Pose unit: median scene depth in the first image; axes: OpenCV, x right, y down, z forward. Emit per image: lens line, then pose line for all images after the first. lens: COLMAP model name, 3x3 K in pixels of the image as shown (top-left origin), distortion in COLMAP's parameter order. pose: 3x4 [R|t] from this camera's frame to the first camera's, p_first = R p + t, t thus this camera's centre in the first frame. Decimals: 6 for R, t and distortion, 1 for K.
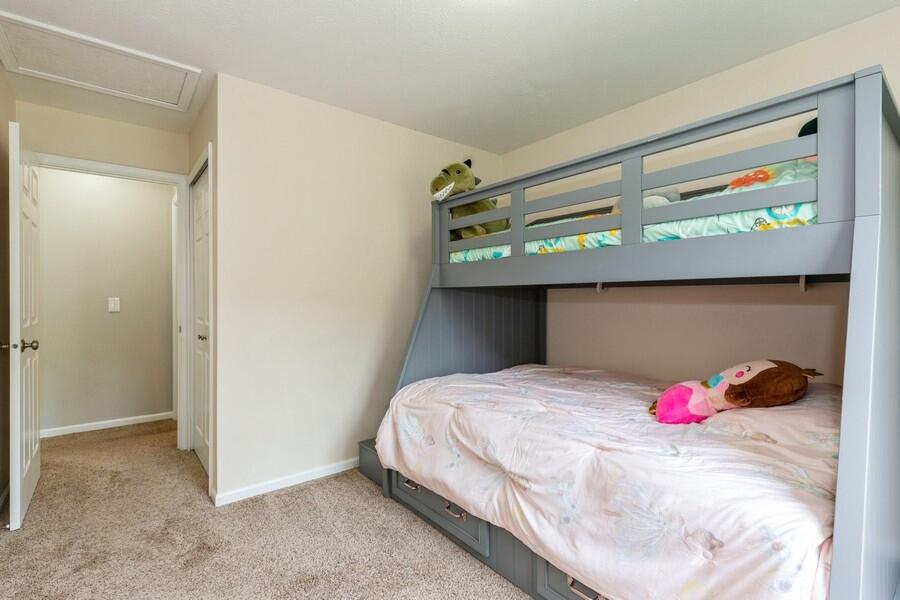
lens RADIAL K [[422.7, 0, 444.2], [0, 422.7, 298.7], [0, 0, 1]] dist [0.001953, 0.000166]
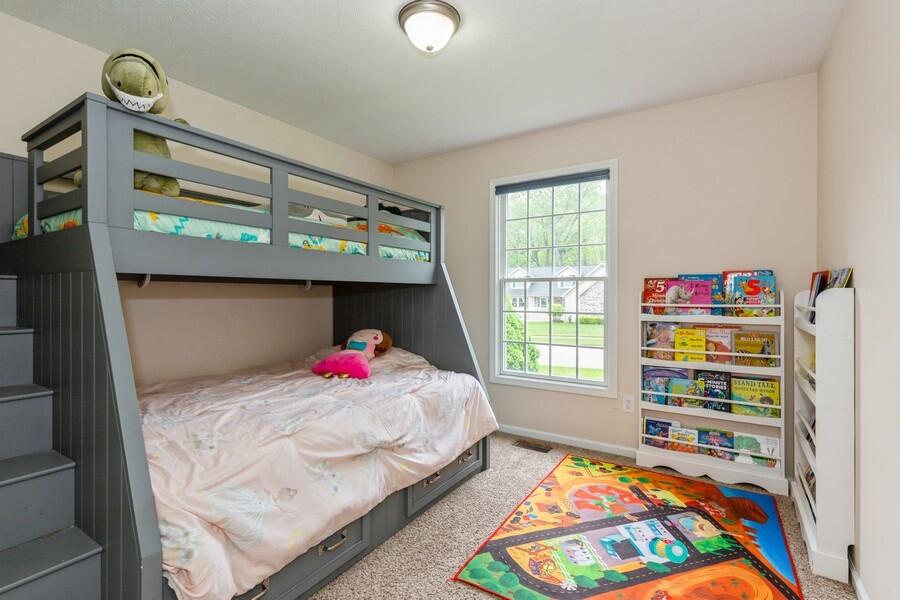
lens RADIAL K [[422.7, 0, 444.3], [0, 422.7, 297.0], [0, 0, 1]] dist [0.001953, 0.000166]
pose [[-0.324027, -0.004623, 0.946037, -0.831416], [0.000414, 0.999987, 0.005028, 0.002237], [-0.946048, 0.002020, -0.324021, 1.035702]]
